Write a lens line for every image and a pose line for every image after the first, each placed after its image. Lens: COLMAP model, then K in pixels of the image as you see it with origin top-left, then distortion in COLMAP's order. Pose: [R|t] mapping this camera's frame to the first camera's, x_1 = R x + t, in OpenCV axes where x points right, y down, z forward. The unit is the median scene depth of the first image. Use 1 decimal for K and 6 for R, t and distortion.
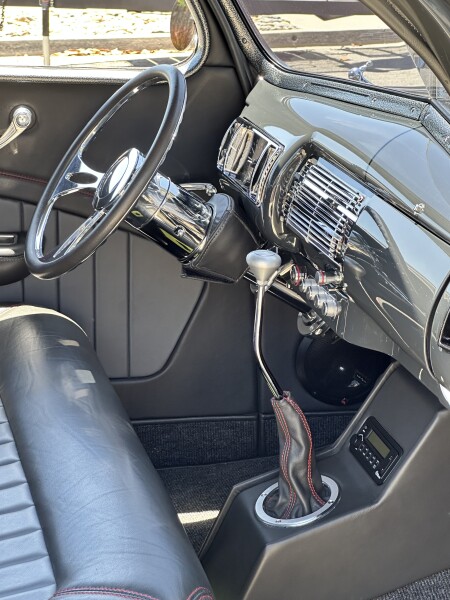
lens RADIAL K [[1412.9, 0, 225.1], [0, 1412.9, 300.0], [0, 0, 1]] dist [-0.032033, 0.000000]
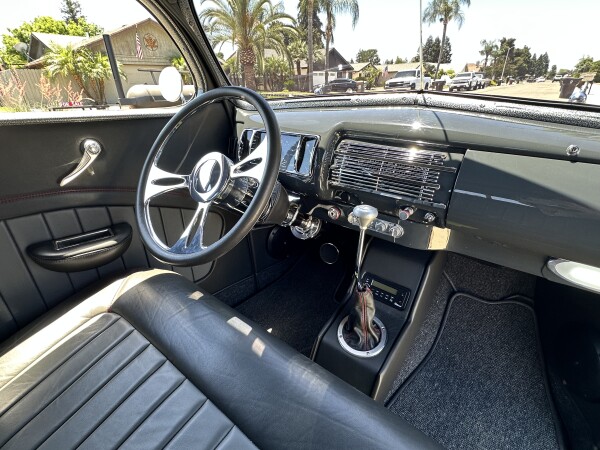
lens RADIAL K [[298.9, 0, 298.9], [0, 298.9, 225.5], [0, 0, 1]] dist [0.003415, 0.000299]
pose [[0.803179, -0.268790, 0.531653, -0.158007], [0.199641, 0.962267, 0.184896, -0.069140], [-0.561290, -0.042365, 0.826534, 0.638149]]
